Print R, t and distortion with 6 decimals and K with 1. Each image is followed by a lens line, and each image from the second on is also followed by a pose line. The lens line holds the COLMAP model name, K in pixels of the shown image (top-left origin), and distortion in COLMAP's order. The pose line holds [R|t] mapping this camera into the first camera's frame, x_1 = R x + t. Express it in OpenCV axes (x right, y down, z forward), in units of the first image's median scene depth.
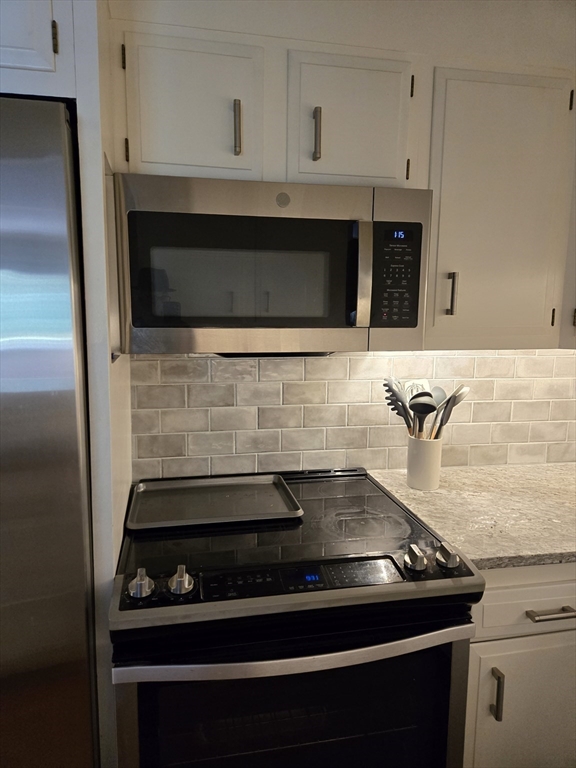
lens RADIAL K [[506.2, 0, 288.3], [0, 506.2, 379.6], [0, 0, 1]] dist [0.072387, -0.063697]
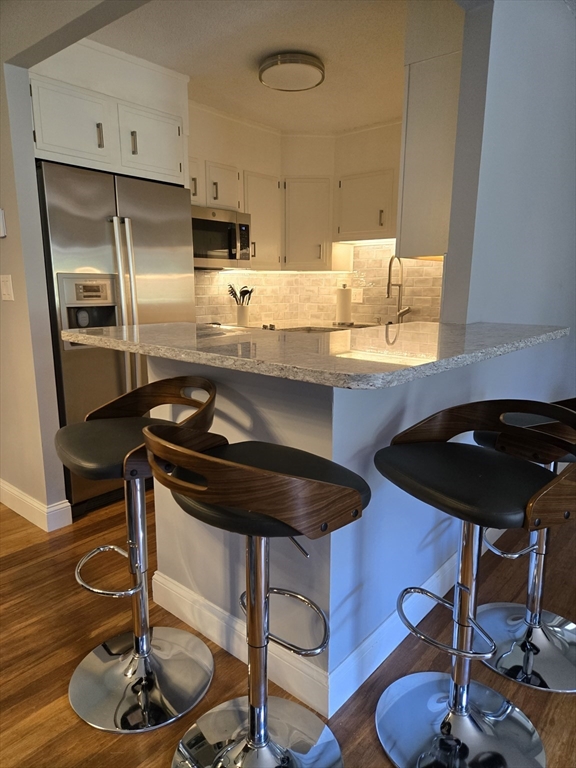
lens RADIAL K [[506.2, 0, 288.3], [0, 506.2, 379.6], [0, 0, 1]] dist [0.072387, -0.063697]
pose [[0.775856, -0.127429, 0.617907, -1.371886], [0.094249, 0.991810, 0.086196, 0.325283], [-0.623831, -0.008639, 0.781512, -1.346925]]
